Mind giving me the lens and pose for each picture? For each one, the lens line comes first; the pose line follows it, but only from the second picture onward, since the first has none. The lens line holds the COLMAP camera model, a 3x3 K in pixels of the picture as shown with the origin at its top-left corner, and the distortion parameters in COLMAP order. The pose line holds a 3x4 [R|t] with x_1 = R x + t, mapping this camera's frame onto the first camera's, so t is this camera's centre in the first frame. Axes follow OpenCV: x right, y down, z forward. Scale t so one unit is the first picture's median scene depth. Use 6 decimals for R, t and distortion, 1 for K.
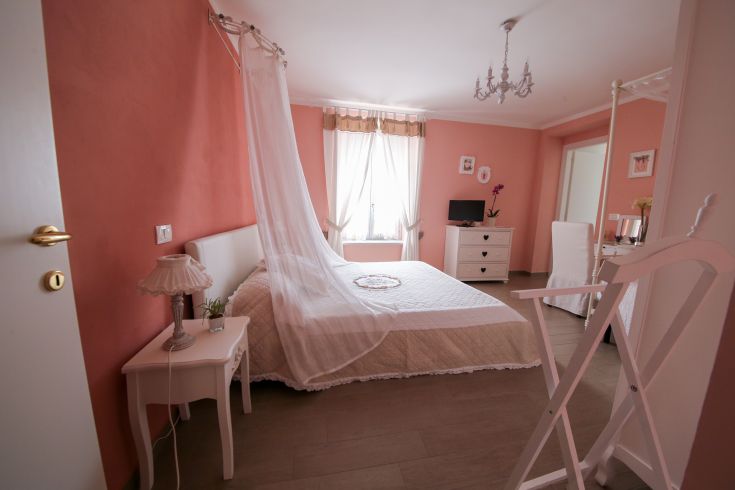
lens RADIAL K [[269.5, 0, 367.5], [0, 269.5, 245.0], [0, 0, 1]] dist [-0.000017, -0.000026]
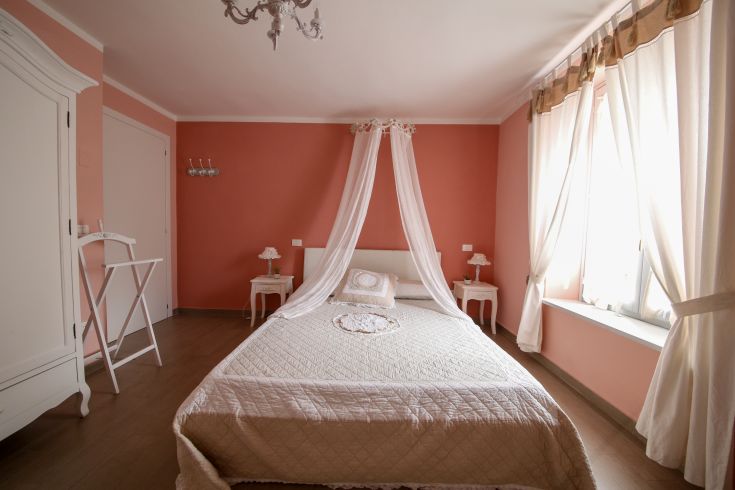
lens RADIAL K [[269.5, 0, 367.5], [0, 269.5, 245.0], [0, 0, 1]] dist [-0.000017, -0.000026]
pose [[-0.215471, 0.022090, -0.976260, 0.575793], [-0.149875, 0.987151, 0.055416, -0.102230], [0.964940, 0.158258, -0.209392, 0.774586]]
